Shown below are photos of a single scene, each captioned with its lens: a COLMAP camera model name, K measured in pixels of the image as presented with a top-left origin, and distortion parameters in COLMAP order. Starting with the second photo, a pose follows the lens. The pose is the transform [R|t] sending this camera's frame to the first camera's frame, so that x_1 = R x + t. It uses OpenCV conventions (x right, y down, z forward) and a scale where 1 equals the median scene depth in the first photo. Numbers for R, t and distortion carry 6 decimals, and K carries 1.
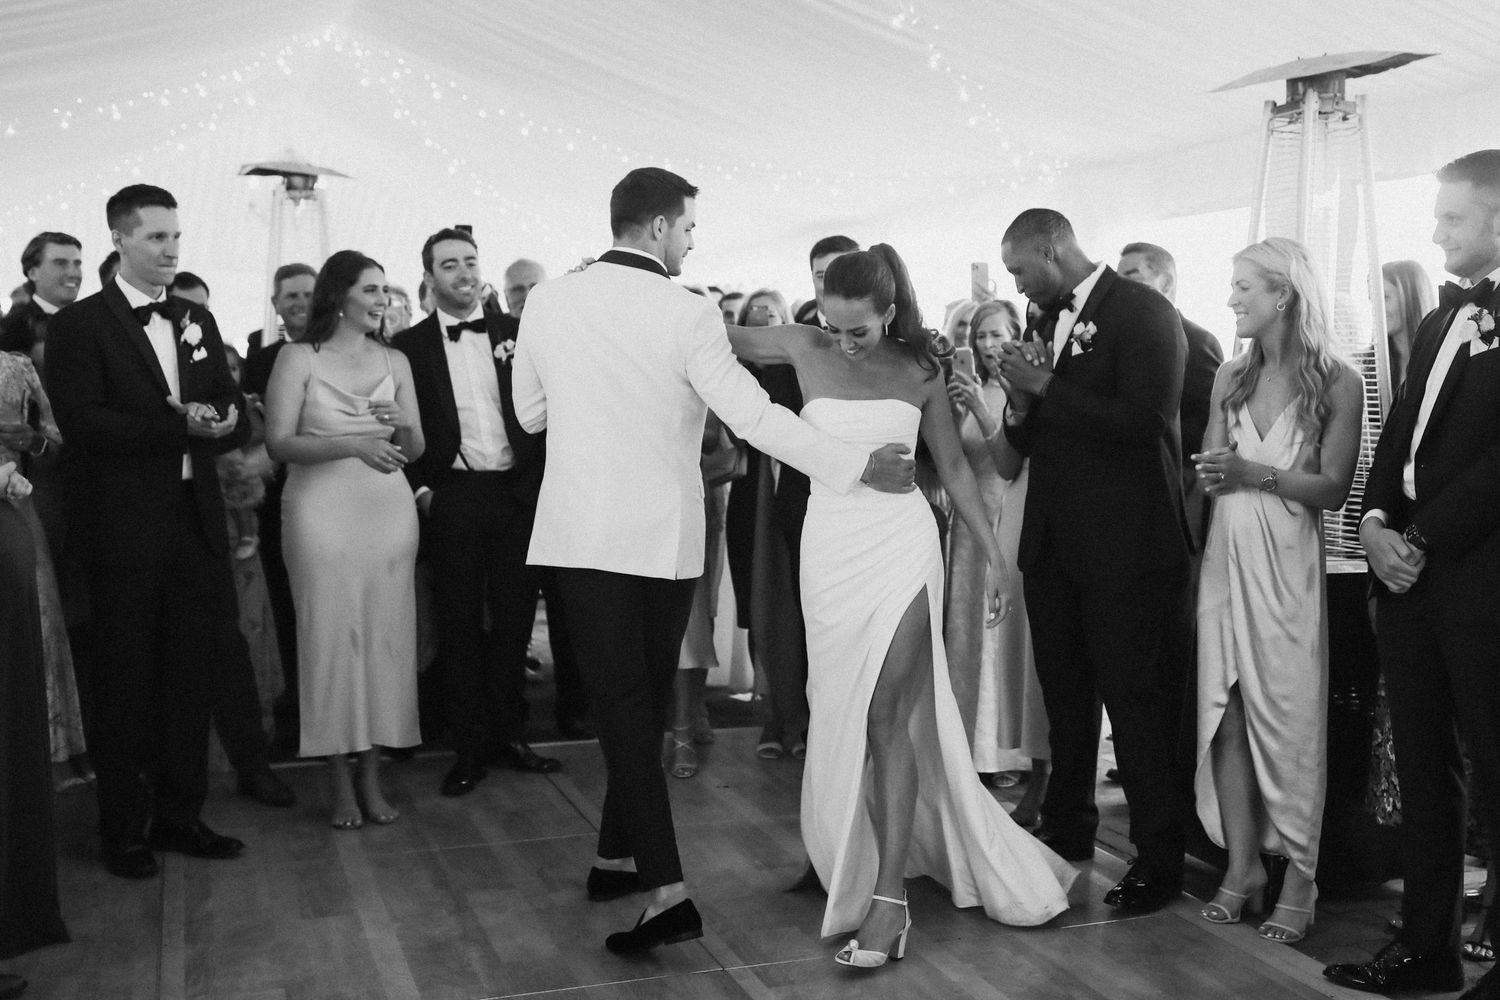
lens RADIAL K [[1659.9, 0, 814.9], [0, 1659.9, 468.6], [0, 0, 1]] dist [0.001966, -0.018979]
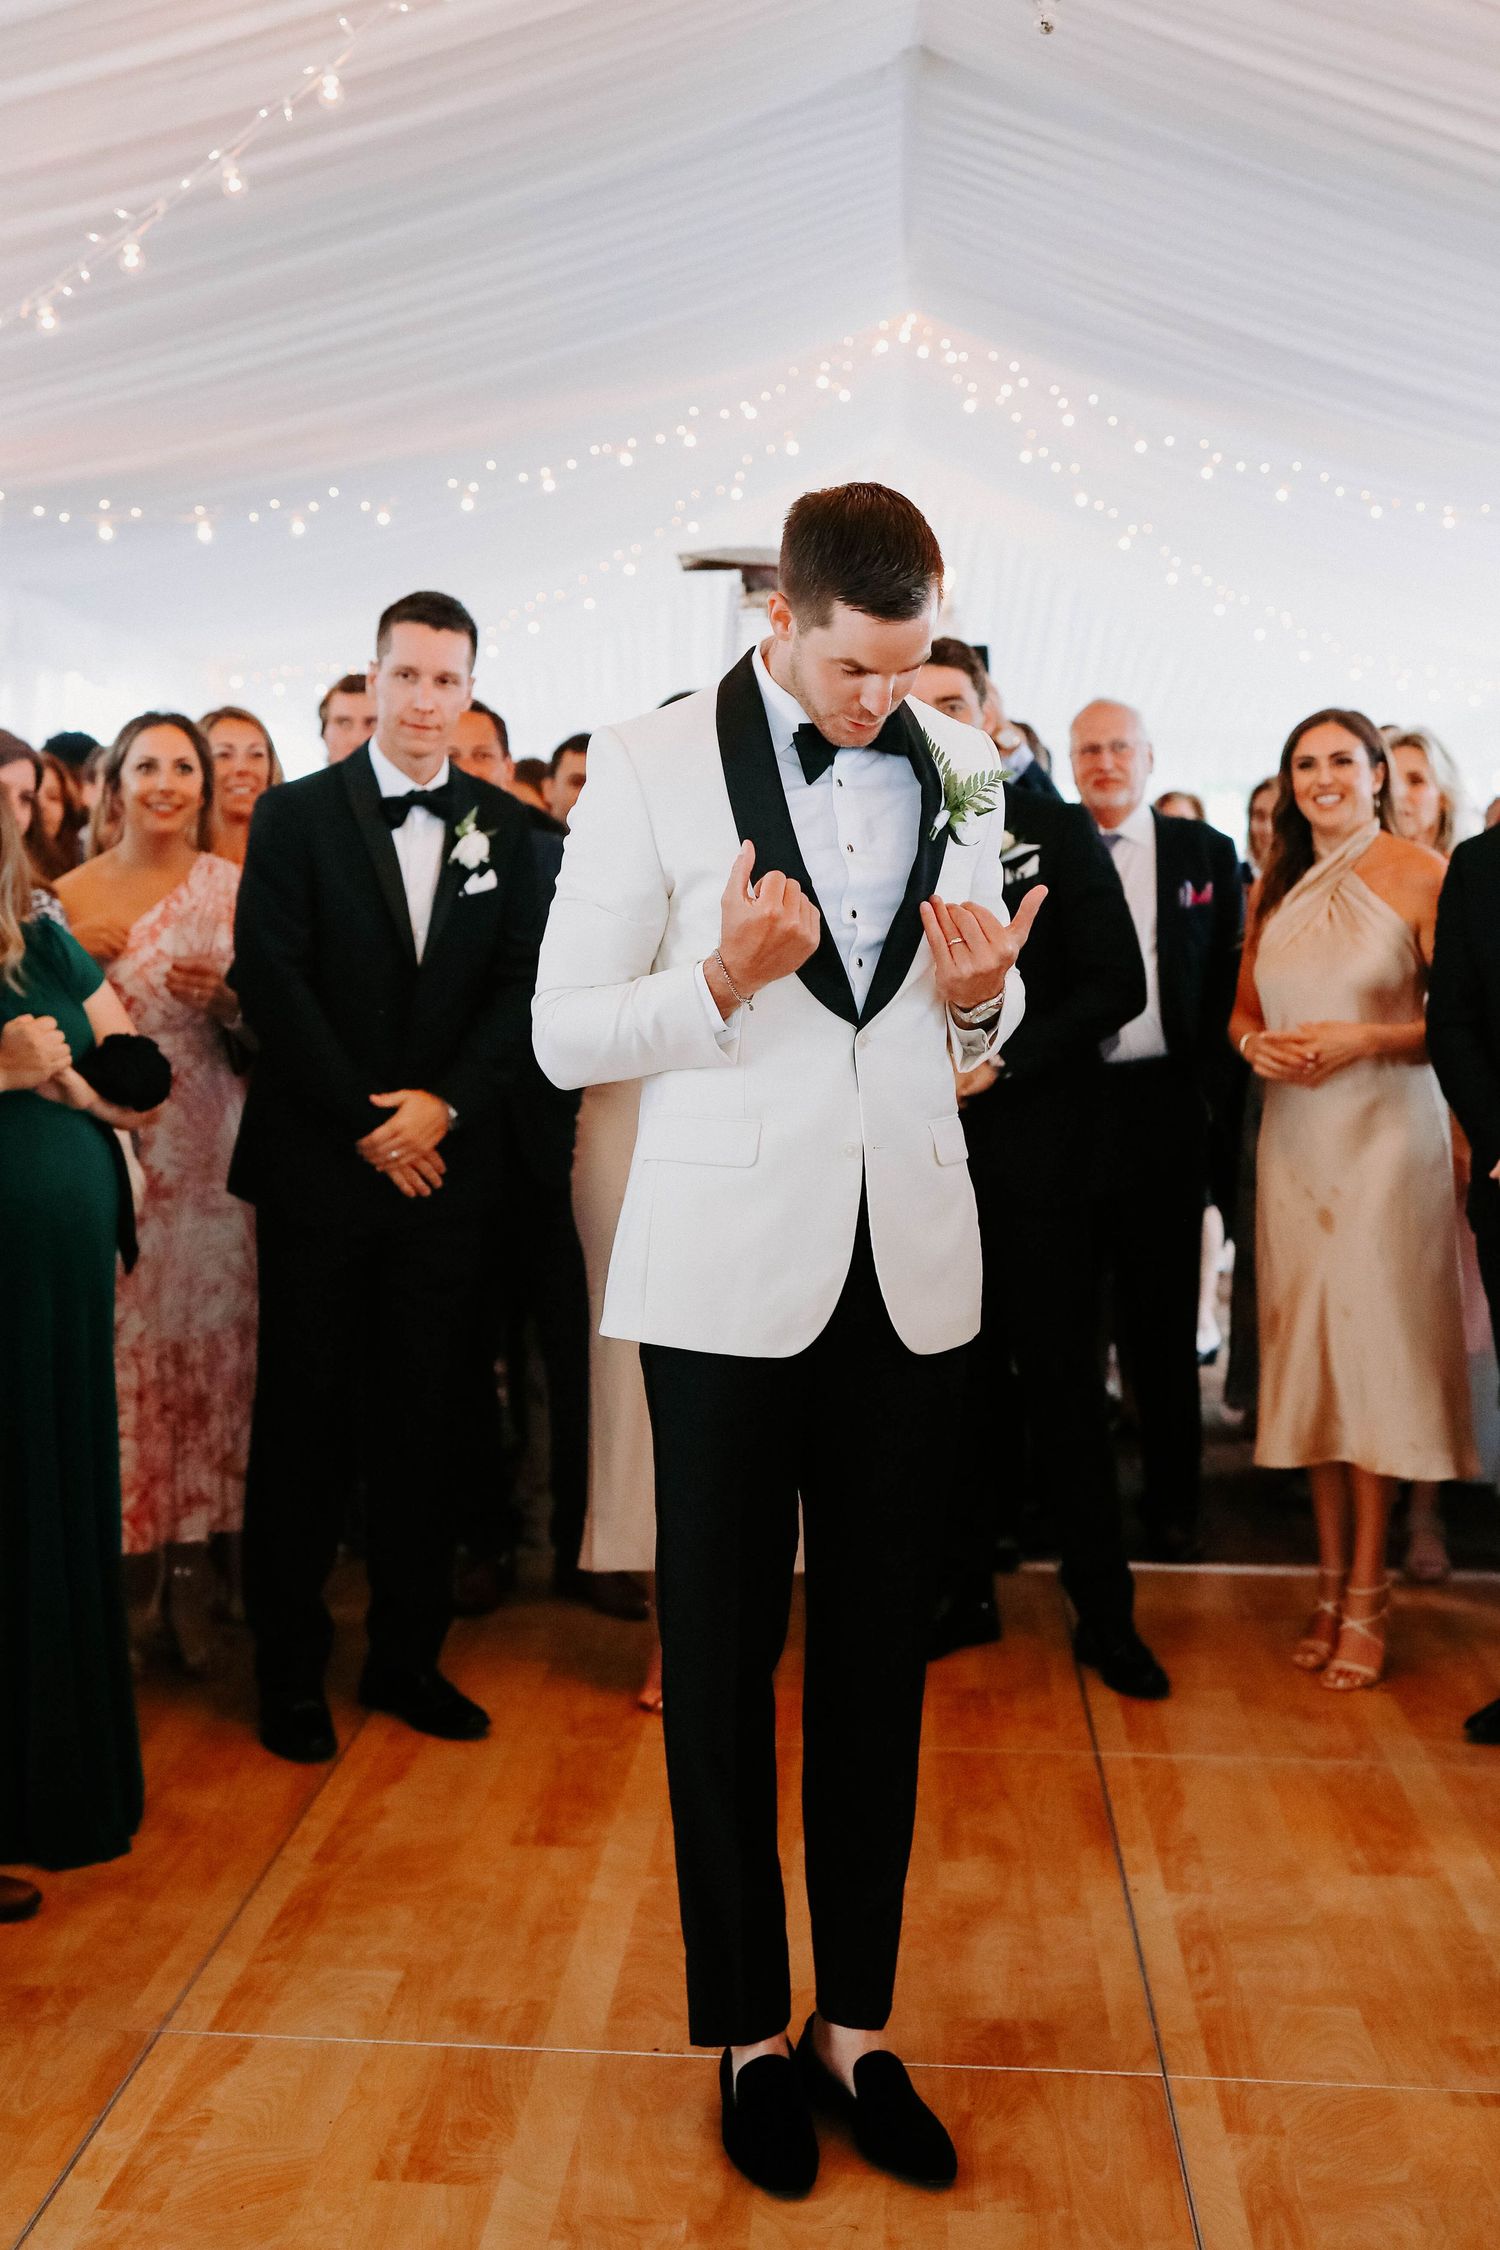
lens RADIAL K [[2760.9, 0, 716.4], [0, 2760.9, 942.5], [0, 0, 1]] dist [0.001956, -0.041351]
pose [[0.904378, 0.015103, -0.426466, 0.082503], [-0.029039, 0.999235, -0.026194, -0.010880], [0.425744, 0.036073, 0.904124, 0.071408]]
